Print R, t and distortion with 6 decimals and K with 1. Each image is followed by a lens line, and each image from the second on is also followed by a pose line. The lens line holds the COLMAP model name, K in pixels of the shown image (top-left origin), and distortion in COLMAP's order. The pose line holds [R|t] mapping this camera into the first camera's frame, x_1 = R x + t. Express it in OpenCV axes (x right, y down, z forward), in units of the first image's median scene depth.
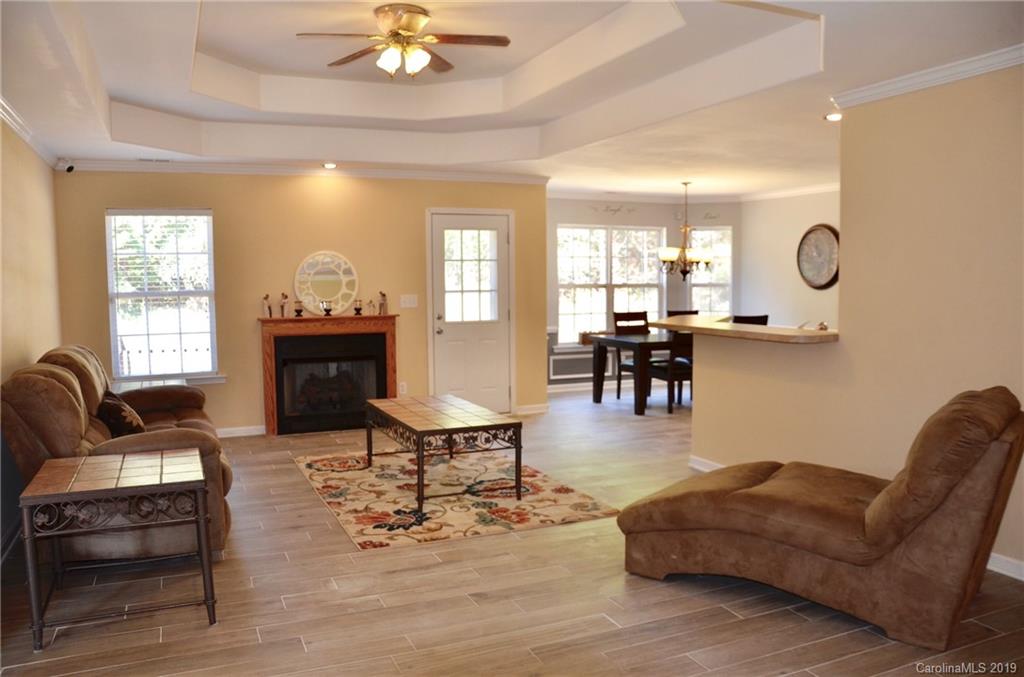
lens RADIAL K [[794.9, 0, 512.0], [0, 794.9, 338.5], [0, 0, 1]] dist [-0.156764, 0.105199]
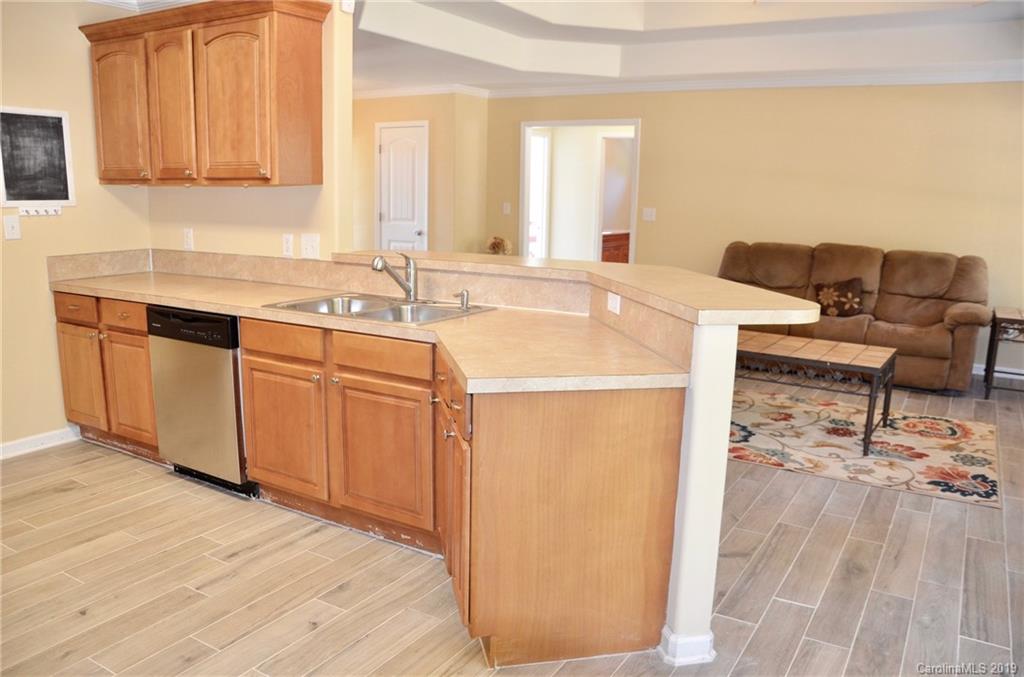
lens RADIAL K [[794.9, 0, 512.0], [0, 794.9, 338.5], [0, 0, 1]] dist [-0.156764, 0.105199]
pose [[-0.815520, 0.103781, -0.569348, 0.479693], [-0.055189, 0.965360, 0.255018, -0.091656], [0.576092, 0.239394, -0.781543, 1.095301]]
